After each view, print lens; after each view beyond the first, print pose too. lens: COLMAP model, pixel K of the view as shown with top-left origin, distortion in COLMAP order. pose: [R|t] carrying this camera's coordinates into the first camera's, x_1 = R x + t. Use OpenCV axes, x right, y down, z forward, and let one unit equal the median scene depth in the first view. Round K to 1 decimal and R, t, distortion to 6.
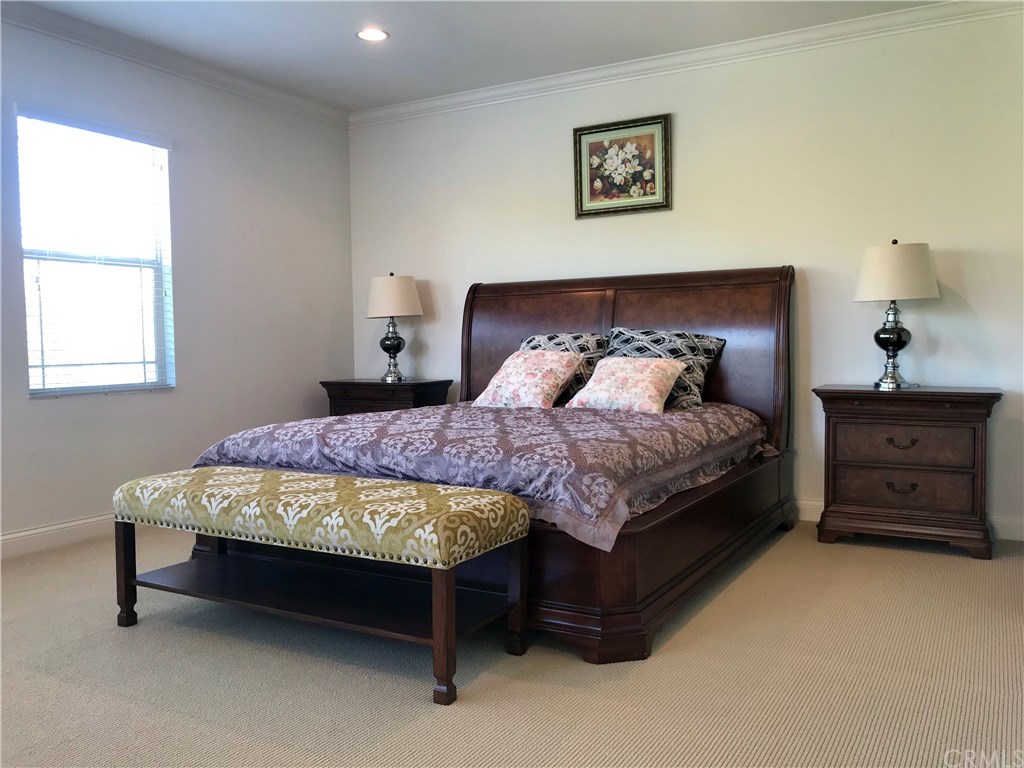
lens RADIAL K [[844.9, 0, 510.2], [0, 844.9, 389.7], [0, 0, 1]] dist [0.024627, -0.014830]
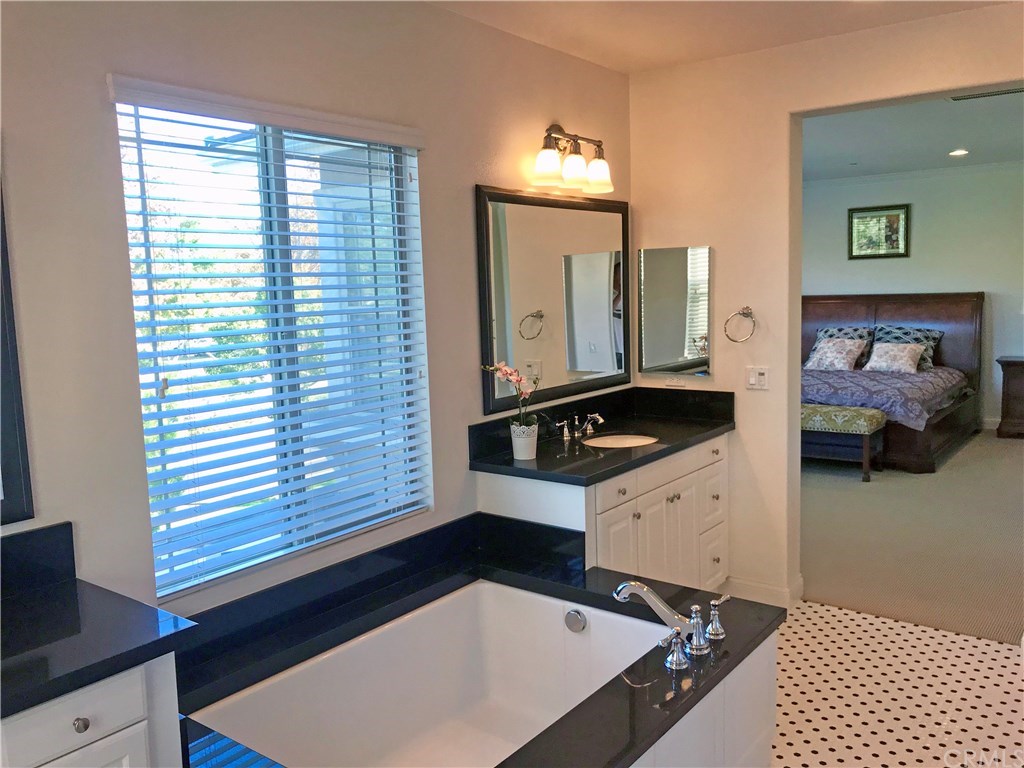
lens RADIAL K [[844.9, 0, 513.7], [0, 844.9, 375.7], [0, 0, 1]] dist [0.024627, -0.014830]
pose [[0.991828, -0.005223, -0.127478, -0.468531], [0.012361, 0.998395, 0.055268, -0.081688], [0.126985, -0.056392, 0.990300, -1.023242]]
